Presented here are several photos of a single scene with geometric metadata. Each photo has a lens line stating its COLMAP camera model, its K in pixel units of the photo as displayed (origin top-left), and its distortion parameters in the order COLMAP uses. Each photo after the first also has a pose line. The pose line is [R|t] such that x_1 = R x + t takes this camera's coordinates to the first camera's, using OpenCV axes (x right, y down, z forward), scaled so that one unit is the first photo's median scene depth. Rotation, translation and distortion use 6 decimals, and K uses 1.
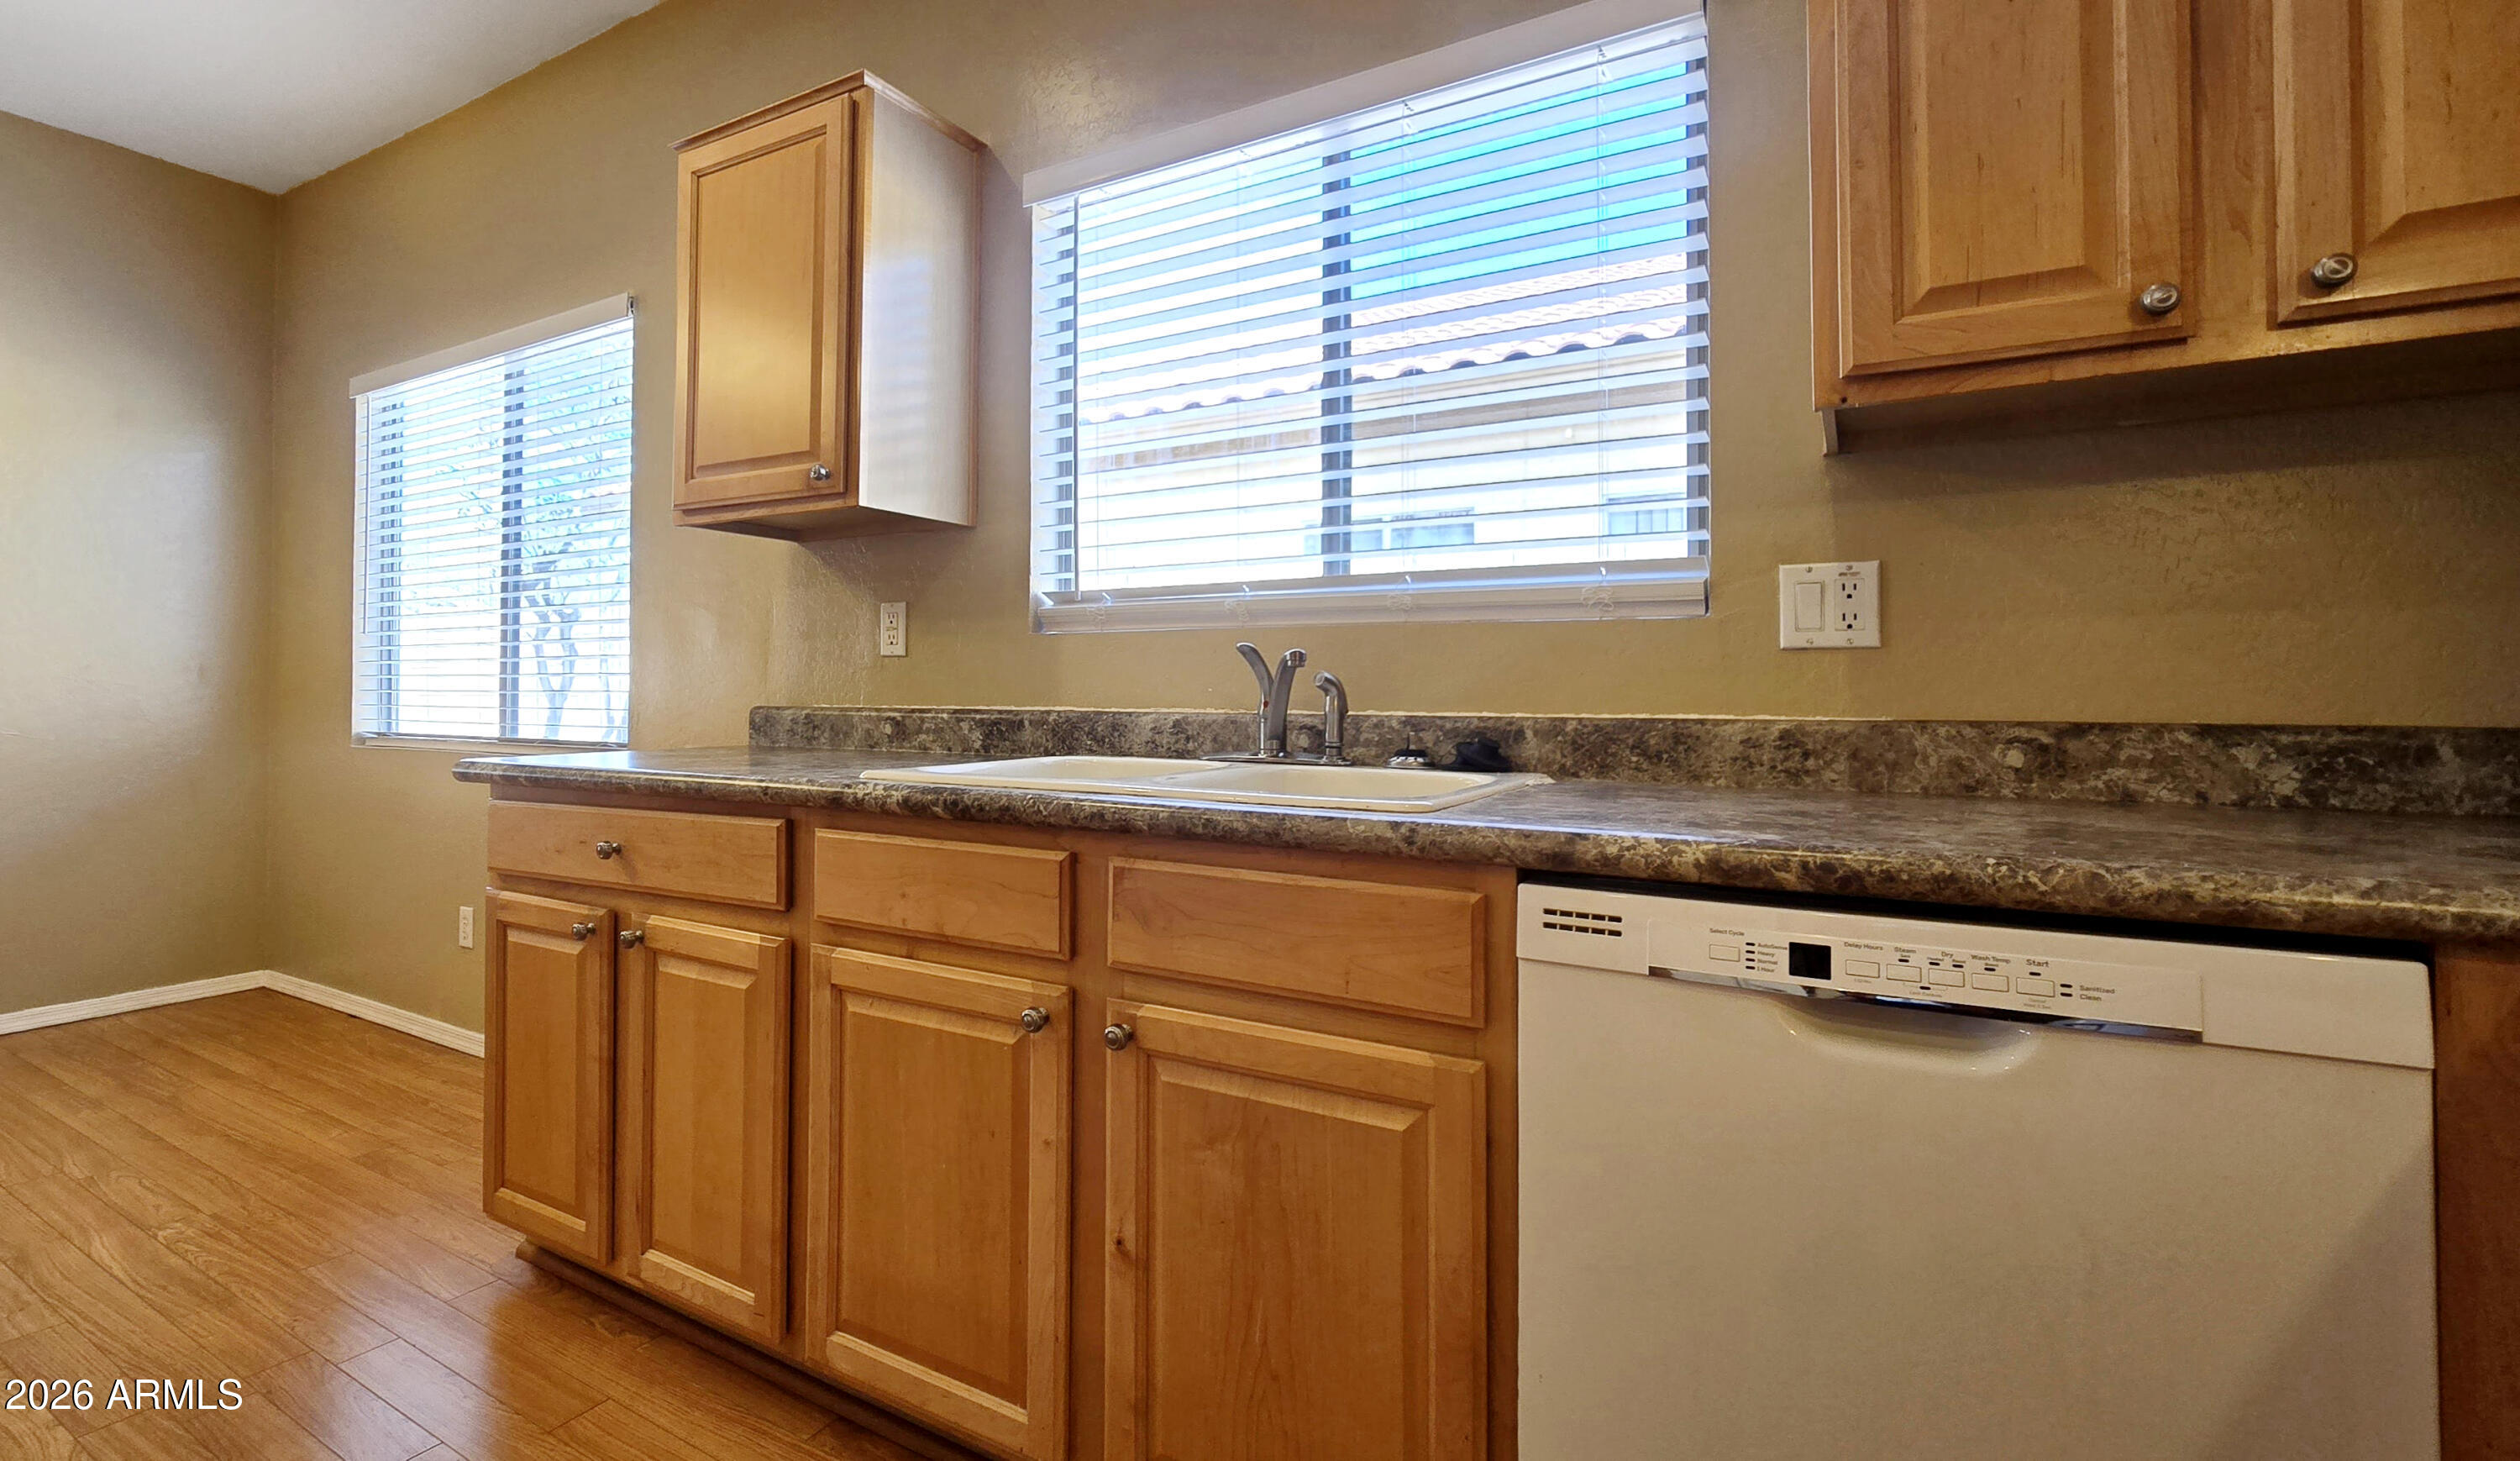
lens RADIAL K [[1159.2, 0, 1146.7], [0, 1159.2, 684.9], [0, 0, 1]] dist [-0.001818, -0.001291]
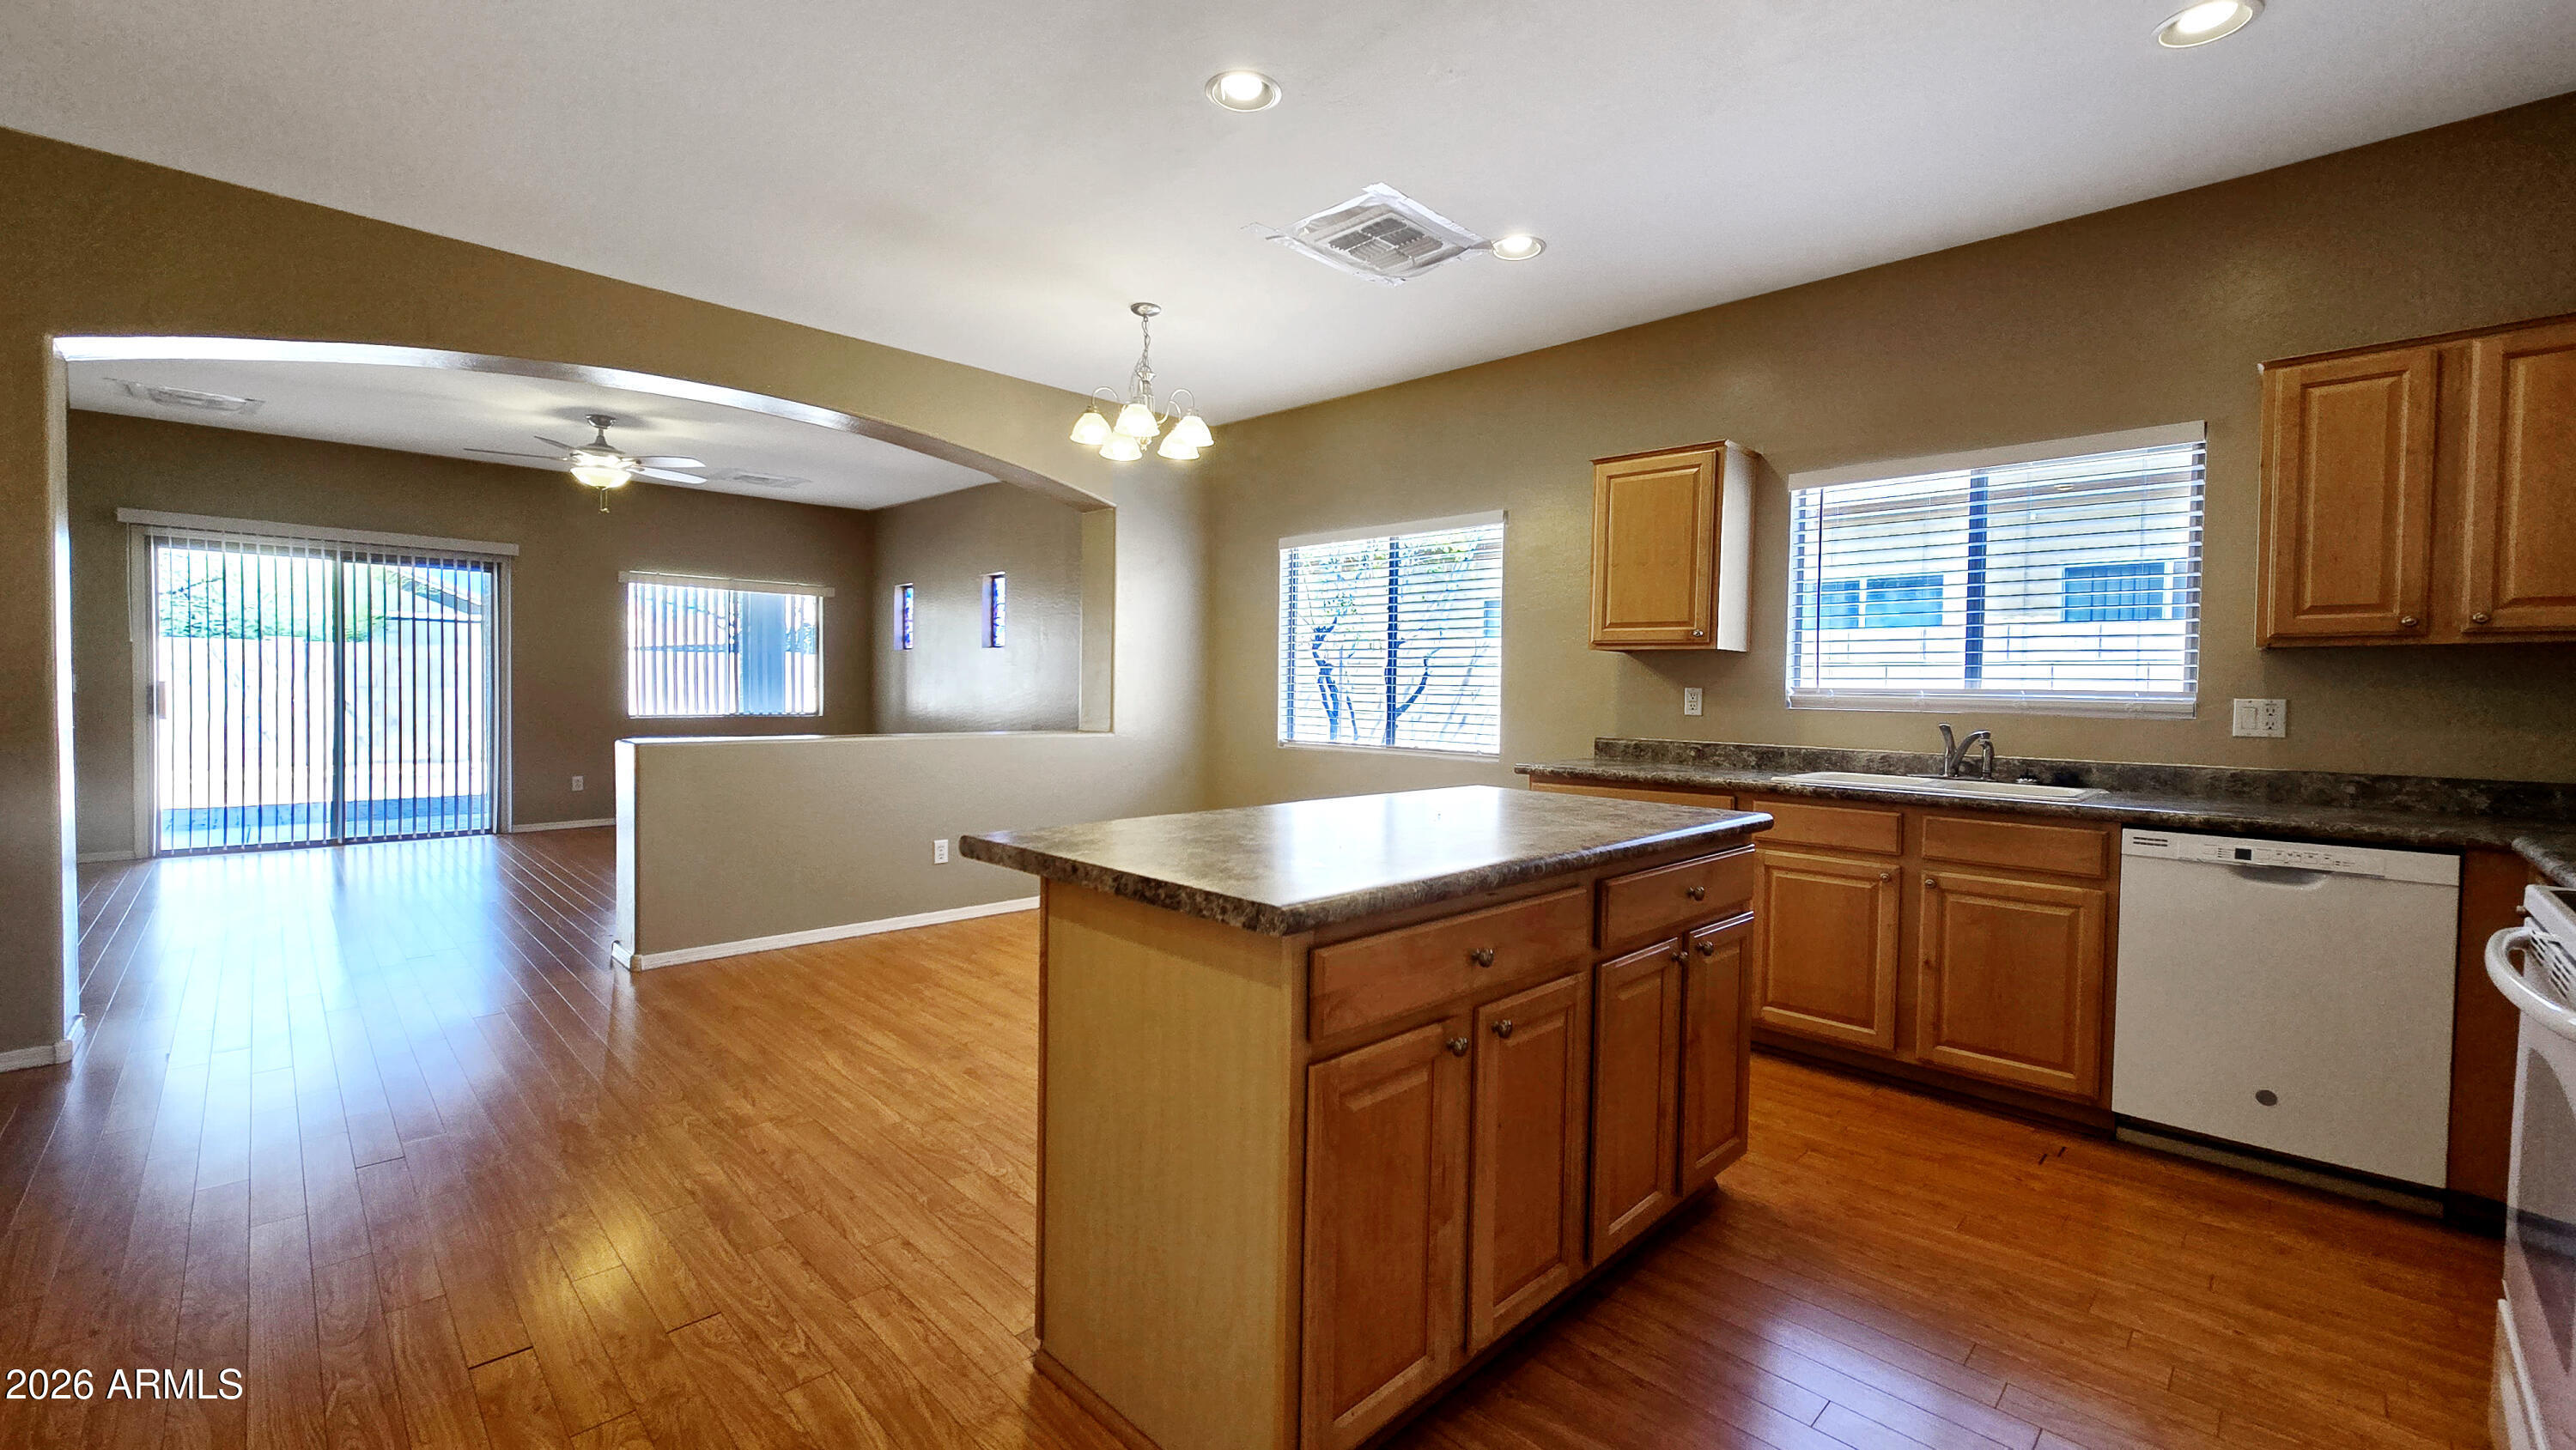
lens RADIAL K [[1051.2, 0, 1291.2], [0, 1051.2, 724.0], [0, 0, 1]] dist [0.002791, 0.000669]
pose [[0.976516, 0.021832, -0.214338, -0.890976], [-0.013926, 0.999168, 0.038325, -0.122226], [0.214996, -0.034440, 0.976007, -1.547815]]
